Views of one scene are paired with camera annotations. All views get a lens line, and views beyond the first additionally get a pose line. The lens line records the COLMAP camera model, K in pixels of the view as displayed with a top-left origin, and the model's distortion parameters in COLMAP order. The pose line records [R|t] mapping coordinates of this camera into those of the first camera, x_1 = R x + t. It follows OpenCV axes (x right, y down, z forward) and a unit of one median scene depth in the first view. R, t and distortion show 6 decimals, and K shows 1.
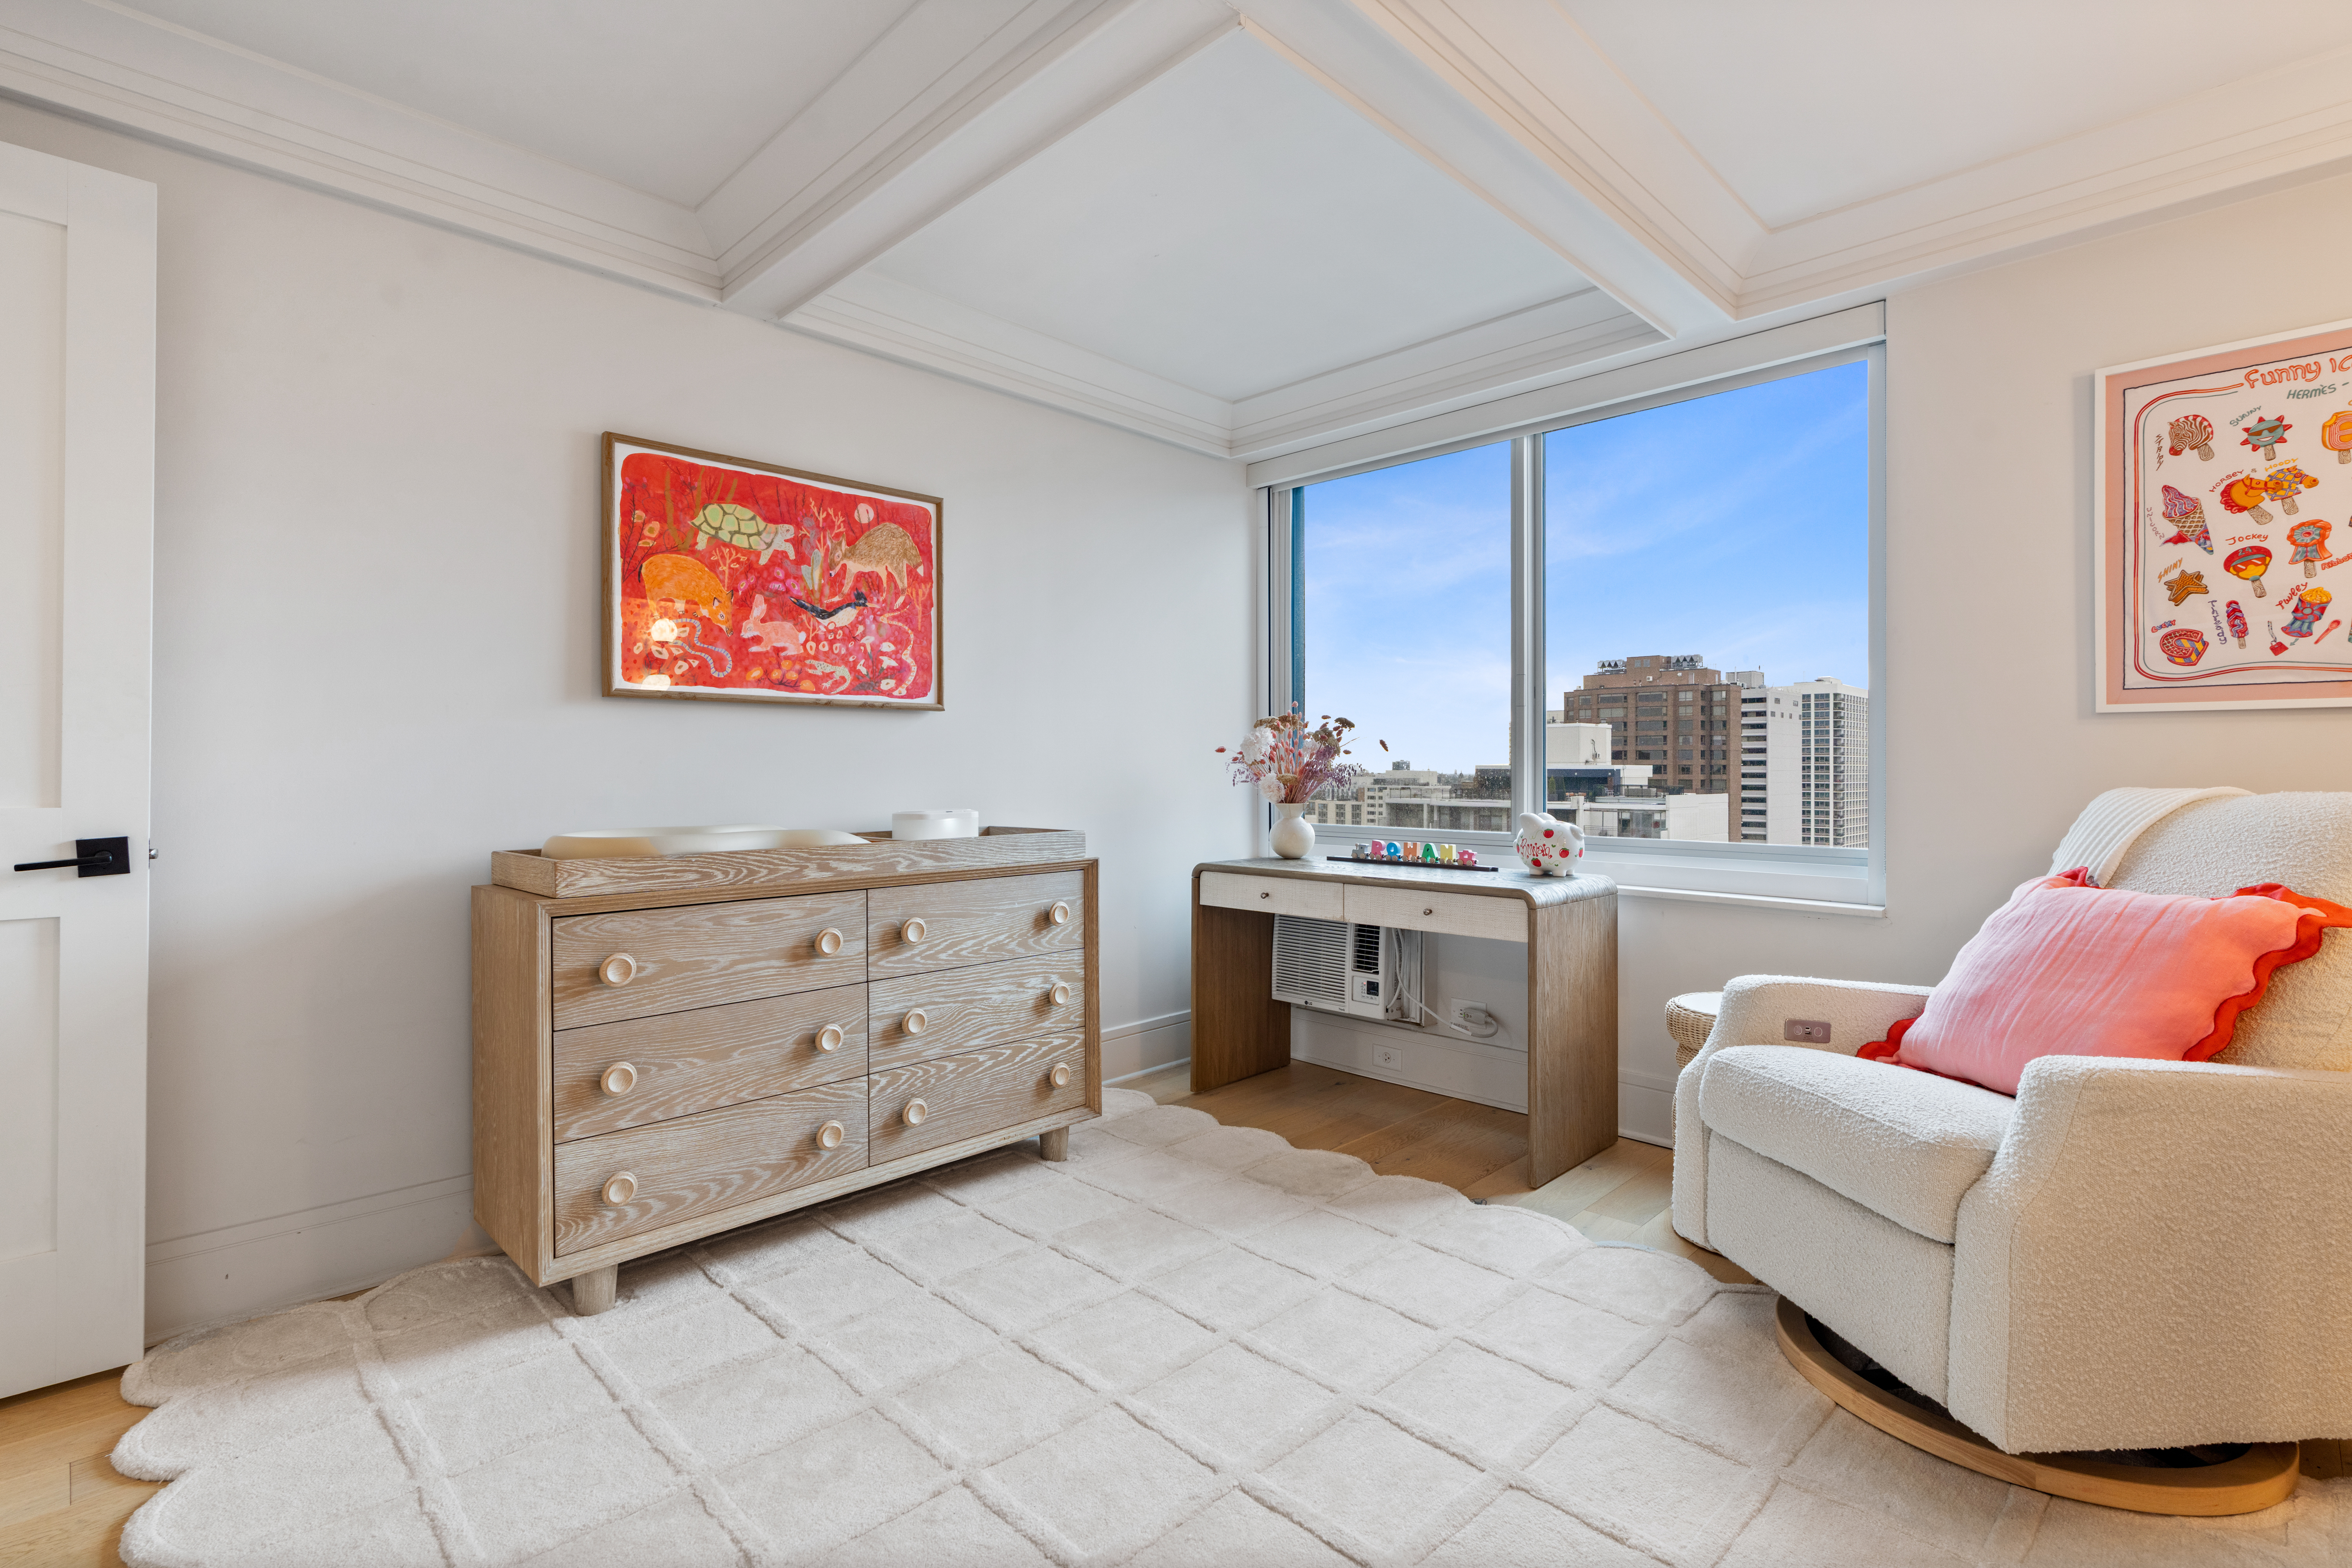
lens RADIAL K [[1142.5, 0, 1172.1], [0, 1142.5, 773.0], [0, 0, 1]] dist [0.000642, -0.000116]
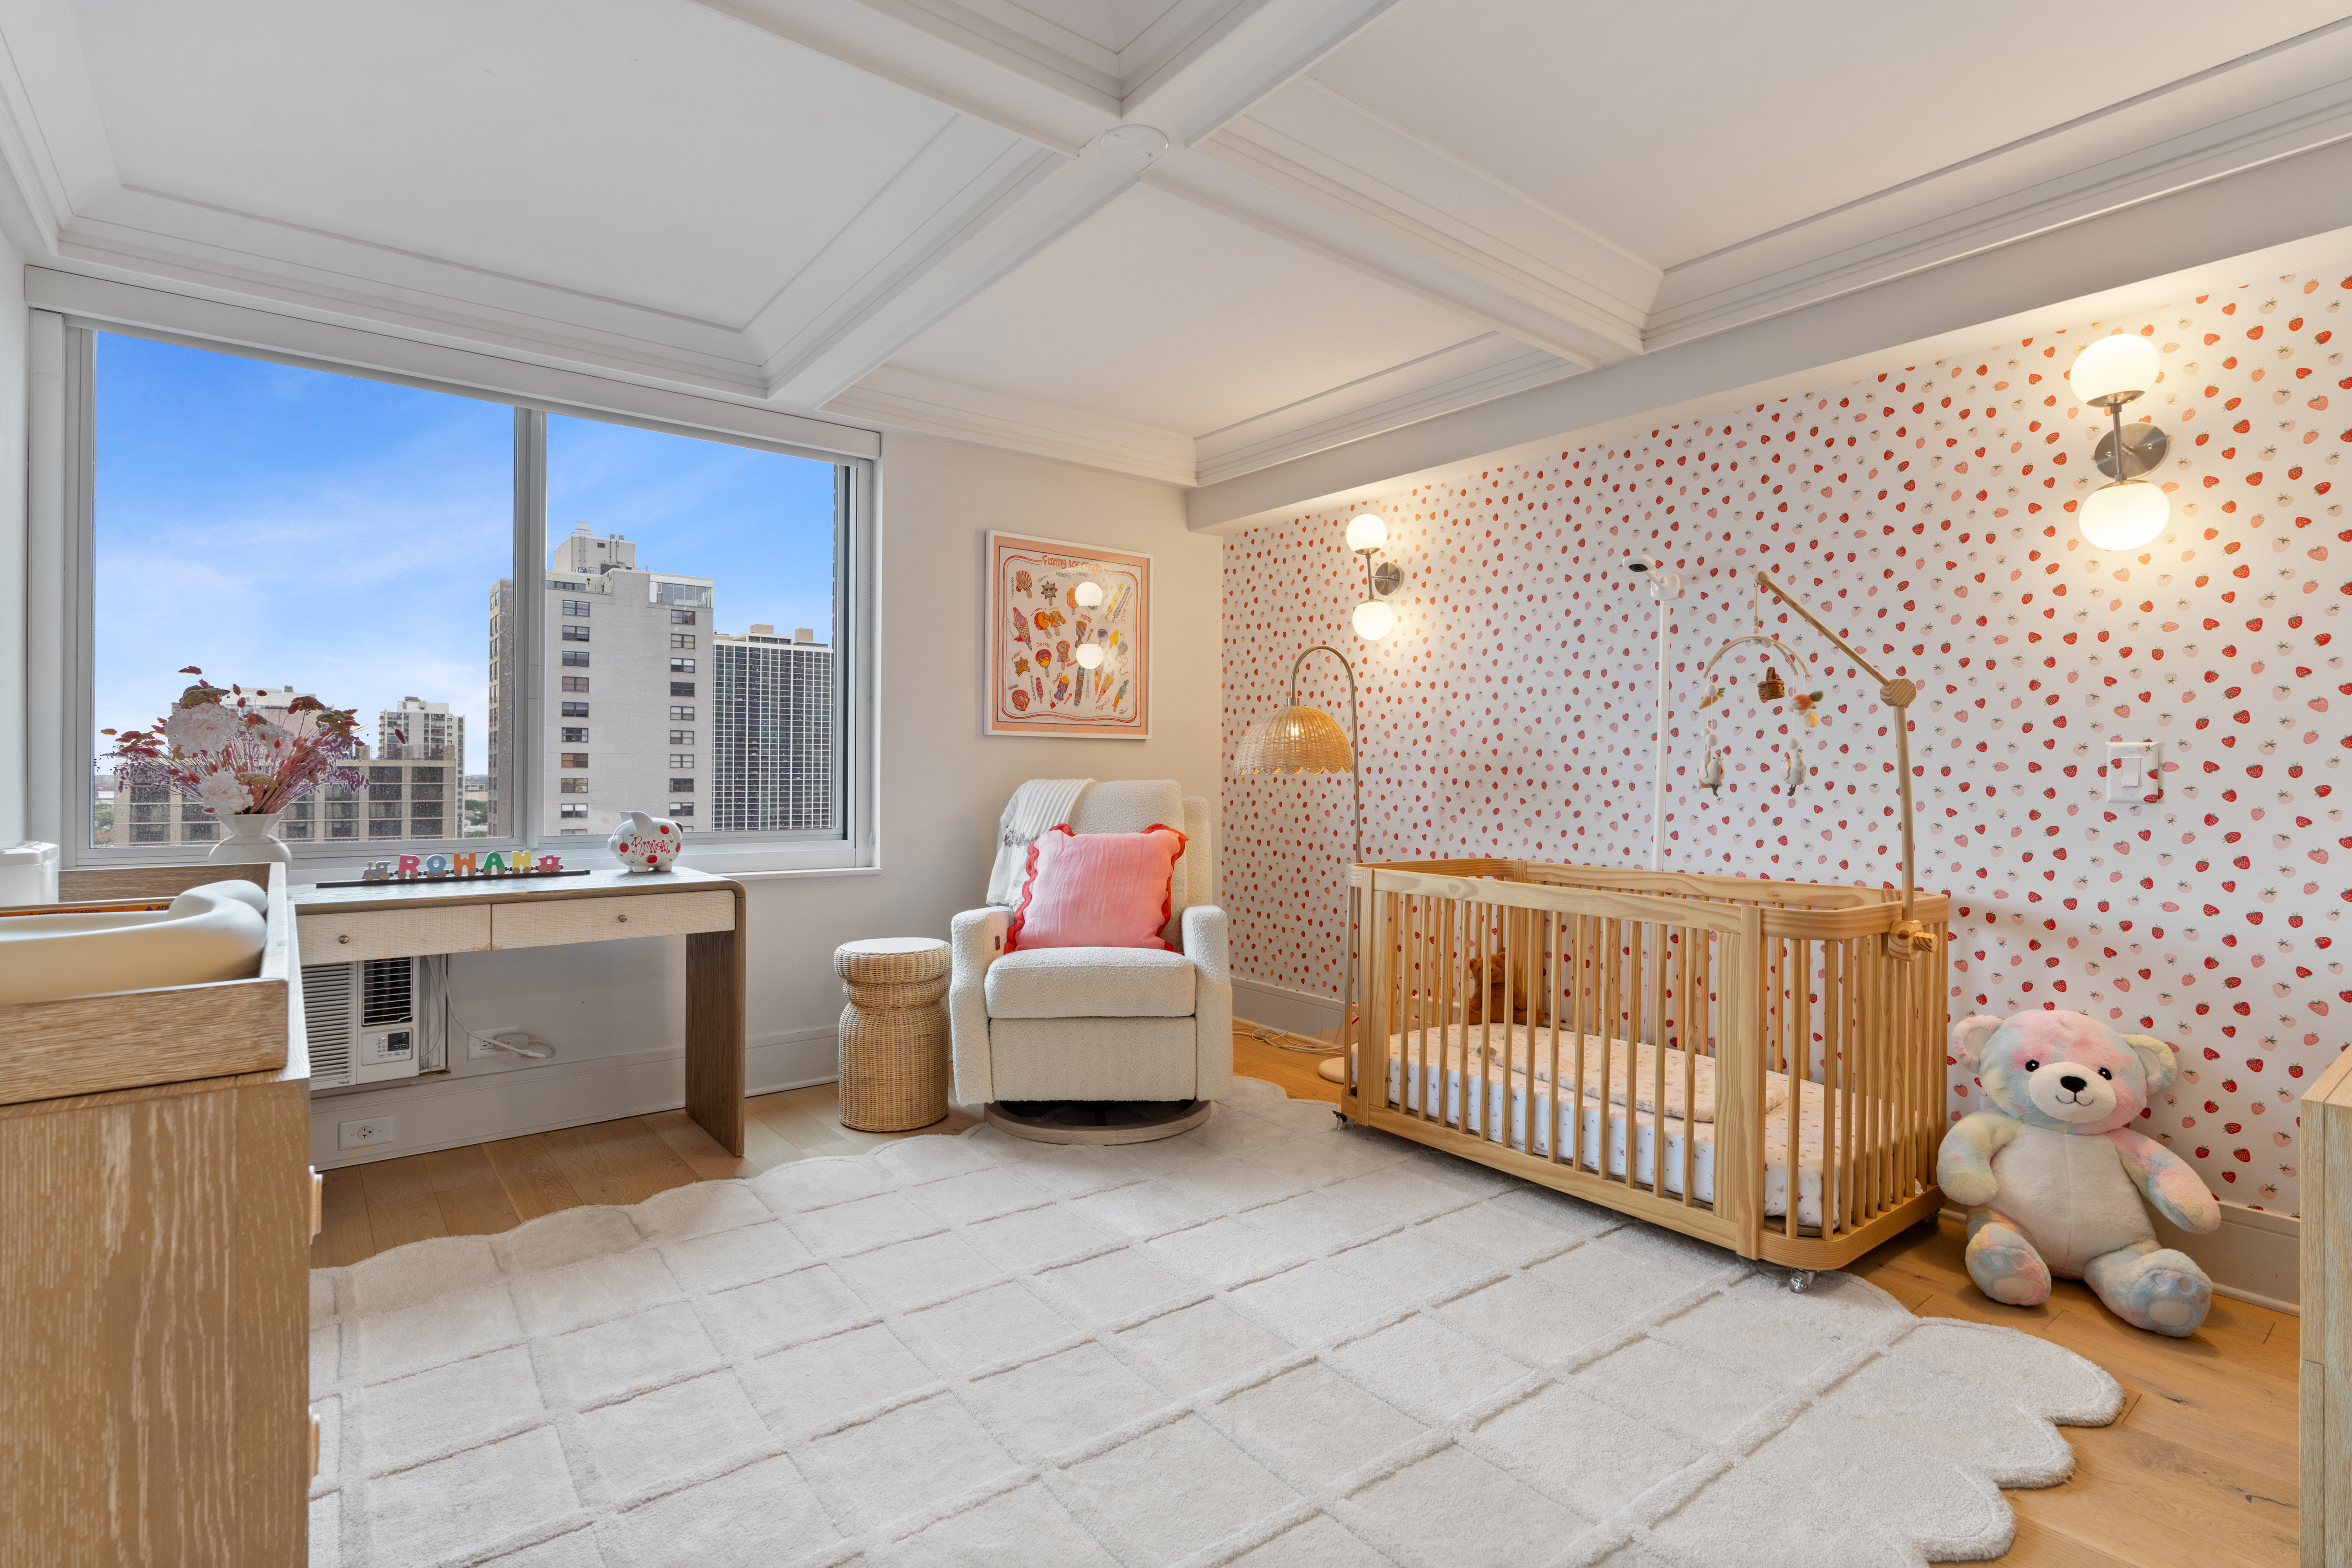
lens RADIAL K [[1142.5, 0, 1172.2], [0, 1142.5, 779.2], [0, 0, 1]] dist [0.000642, -0.000116]
pose [[0.097175, -0.004663, 0.995256, -0.859447], [0.002797, 0.999986, 0.004412, 0.005779], [-0.995263, 0.002355, 0.097186, 0.588888]]
